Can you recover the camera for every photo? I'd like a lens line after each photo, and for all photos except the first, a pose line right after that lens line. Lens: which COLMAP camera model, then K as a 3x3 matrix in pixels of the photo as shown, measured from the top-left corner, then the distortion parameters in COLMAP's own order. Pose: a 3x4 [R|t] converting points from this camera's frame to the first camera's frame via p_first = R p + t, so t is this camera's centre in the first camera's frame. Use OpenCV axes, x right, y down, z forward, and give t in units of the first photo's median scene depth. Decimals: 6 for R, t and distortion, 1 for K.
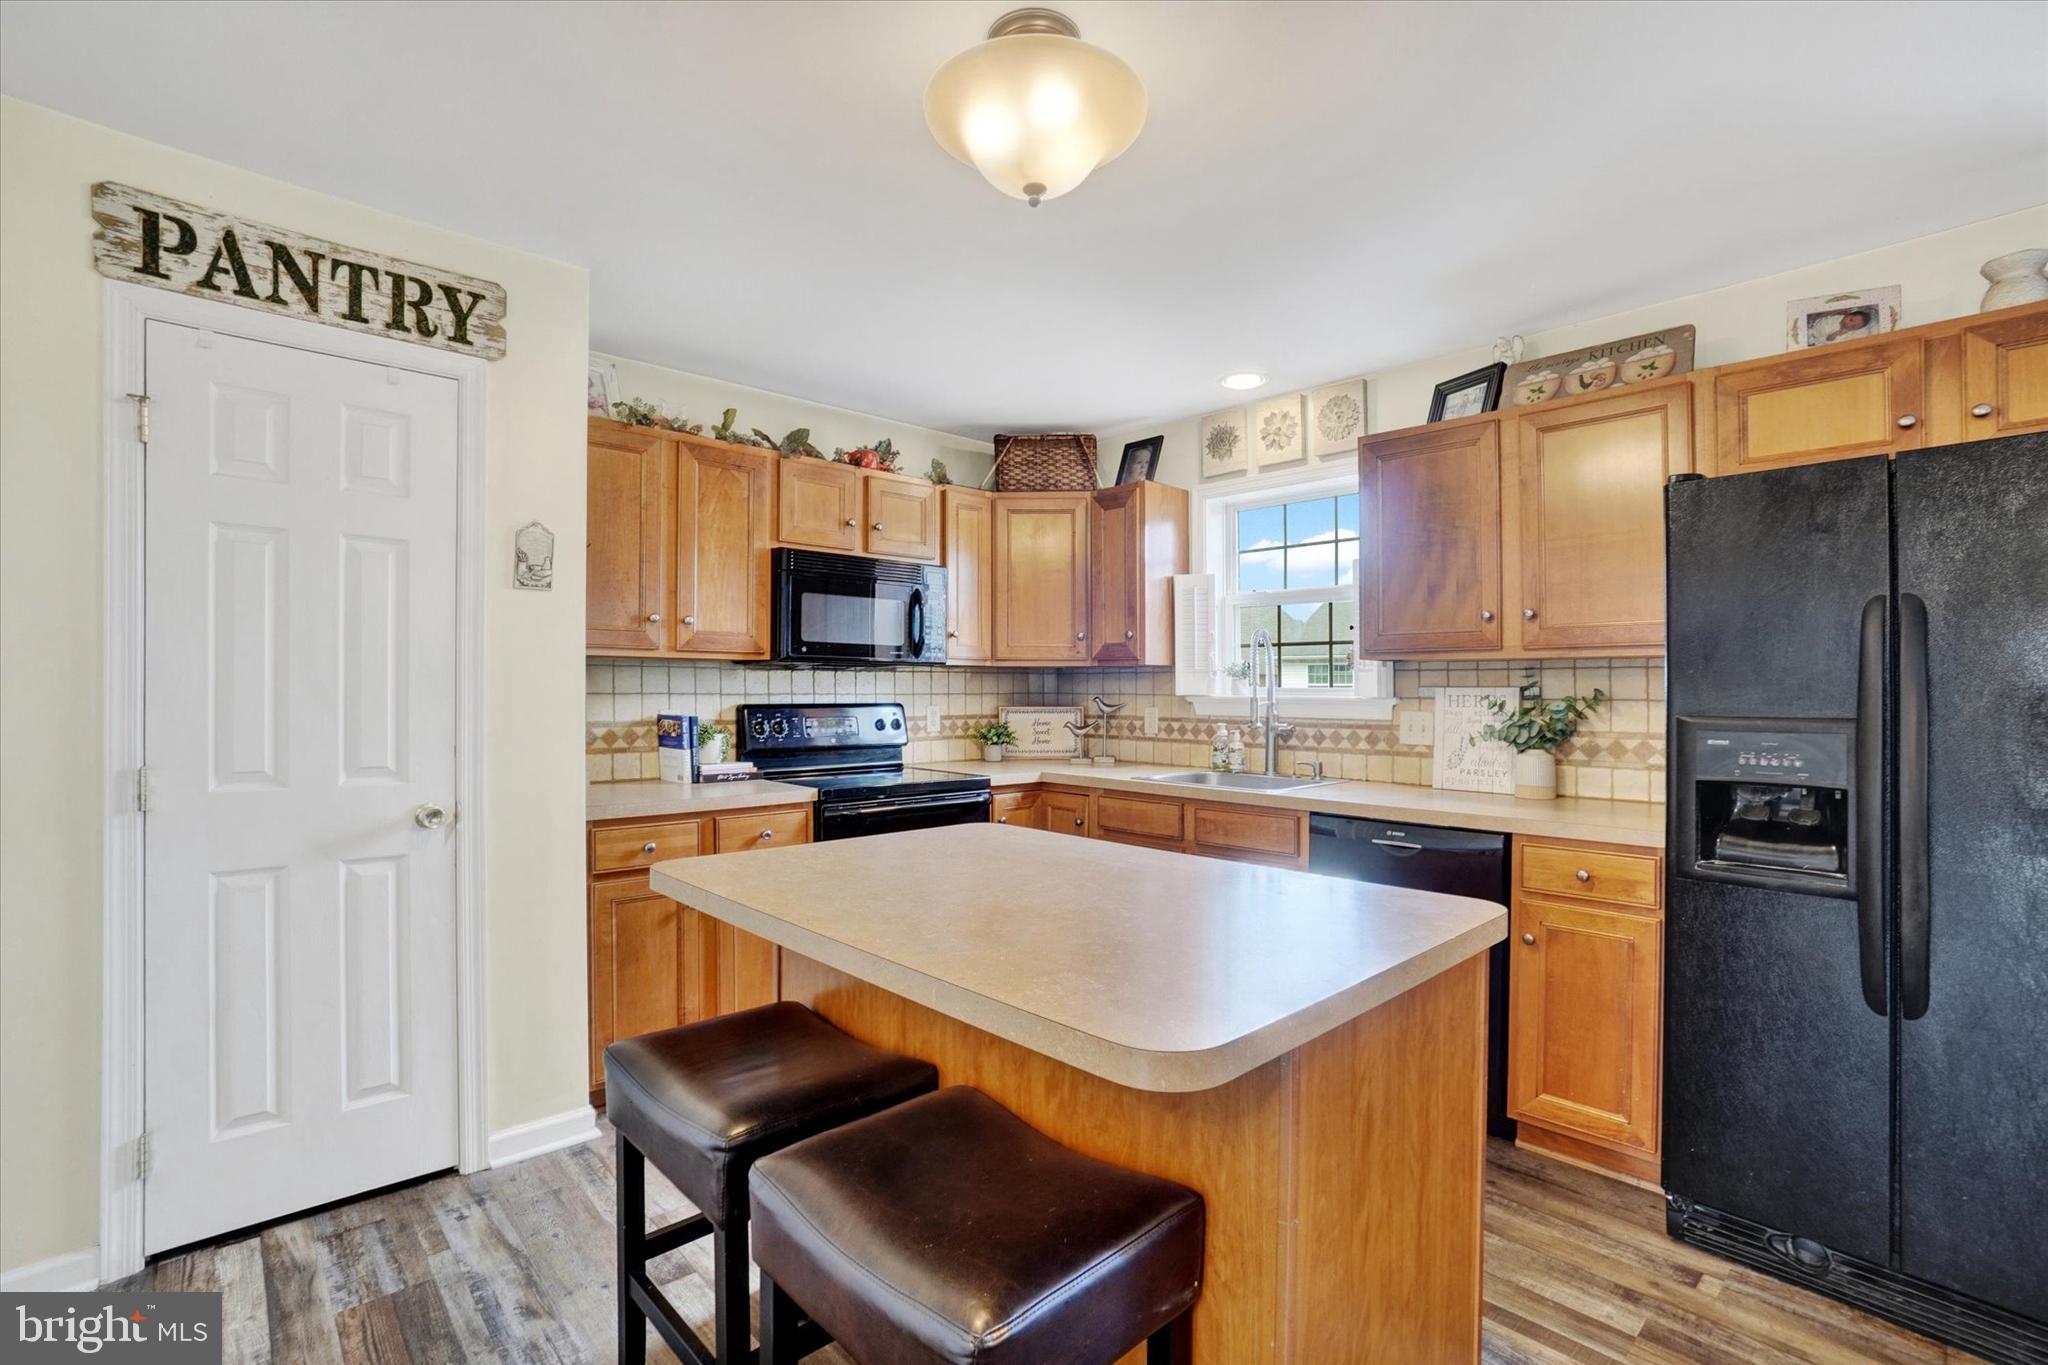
lens RADIAL K [[928.1, 0, 1005.6], [0, 928.1, 682.2], [0, 0, 1]] dist [-0.054652, 0.023288]
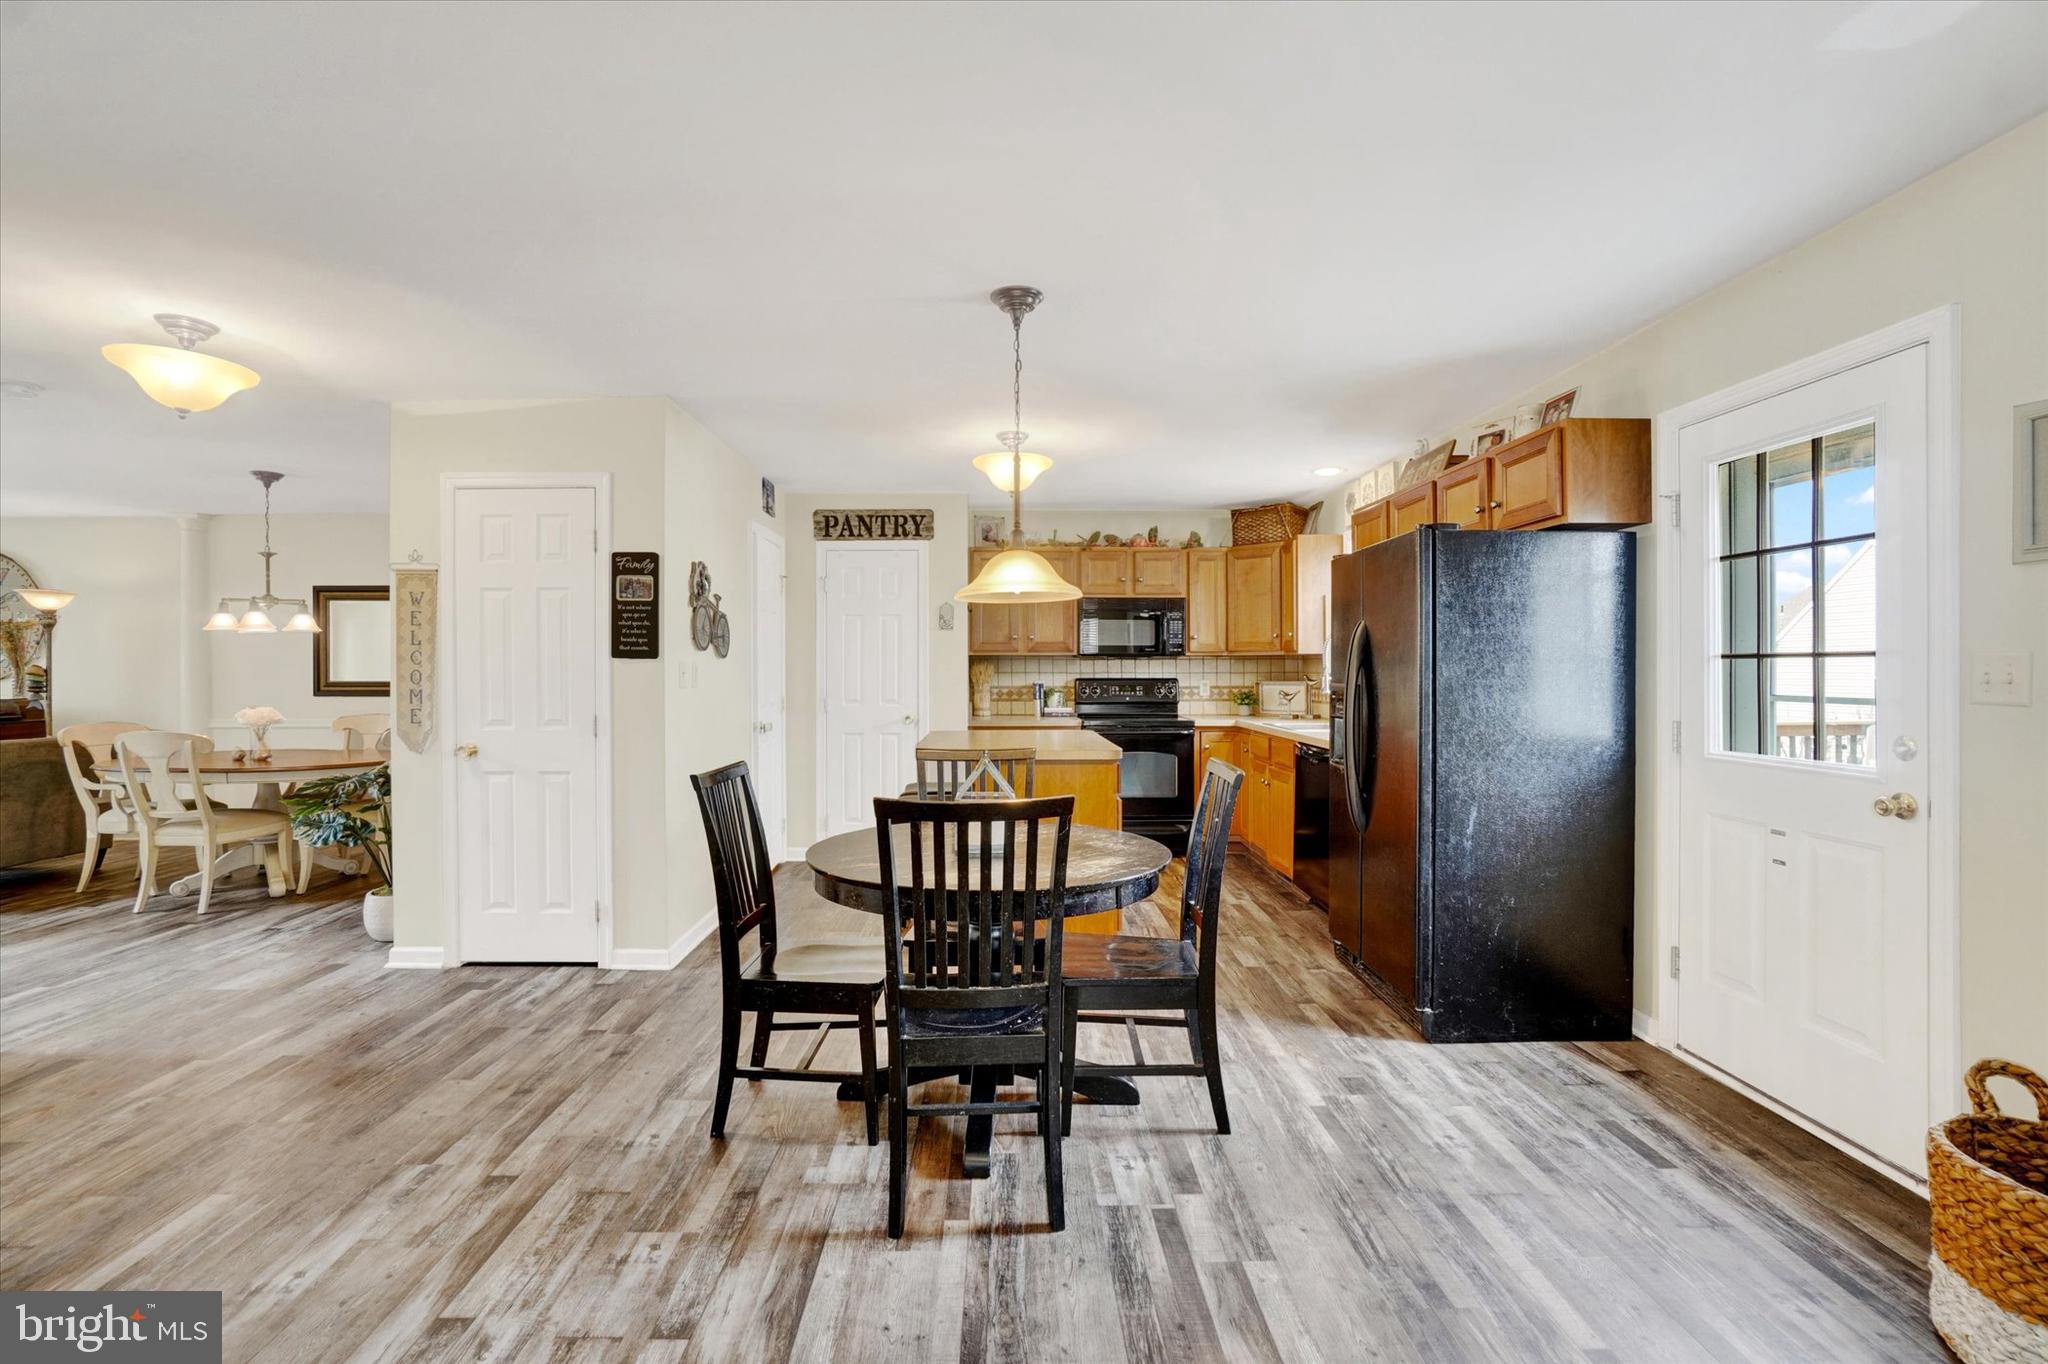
lens RADIAL K [[936.4, 0, 1008.0], [0, 936.4, 670.3], [0, 0, 1]] dist [-0.056279, 0.023636]
pose [[0.743414, -0.004344, -0.668818, 1.316442], [0.009552, 0.999946, 0.004123, -0.002768], [0.668764, -0.009454, 0.743415, -0.774082]]
